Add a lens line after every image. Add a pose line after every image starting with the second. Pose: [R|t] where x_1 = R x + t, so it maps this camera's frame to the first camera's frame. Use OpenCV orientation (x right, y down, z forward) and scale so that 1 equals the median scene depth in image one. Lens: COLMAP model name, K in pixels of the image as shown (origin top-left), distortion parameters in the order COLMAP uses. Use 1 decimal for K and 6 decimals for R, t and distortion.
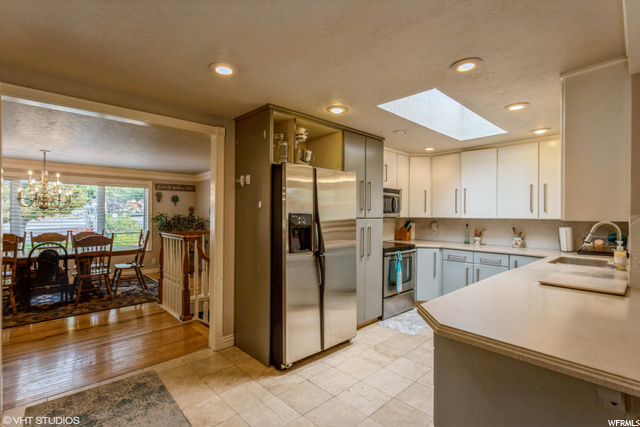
lens RADIAL K [[305.4, 0, 322.9], [0, 305.4, 212.4], [0, 0, 1]] dist [0.004778, -0.000284]
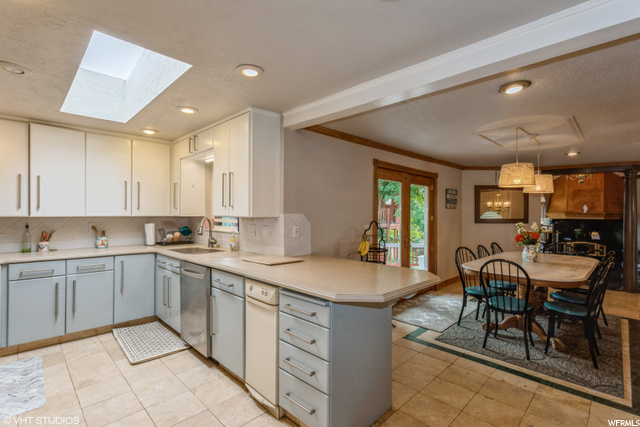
lens RADIAL K [[305.4, 0, 318.1], [0, 305.4, 213.4], [0, 0, 1]] dist [0.004778, -0.000284]
pose [[-0.019132, -0.004624, 0.999806, -0.122560], [-0.010177, 0.999938, 0.004430, 0.000475], [-0.999765, -0.010090, -0.019177, 0.161967]]
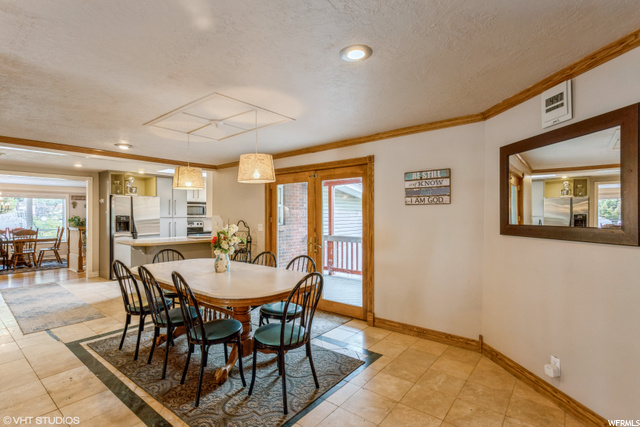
lens RADIAL K [[305.4, 0, 319.8], [0, 305.4, 214.2], [0, 0, 1]] dist [0.004778, -0.000284]
pose [[0.991304, -0.009762, 0.131231, 0.712110], [0.009321, 0.999949, 0.003977, -0.001496], [-0.131263, -0.002719, 0.991344, -0.985428]]
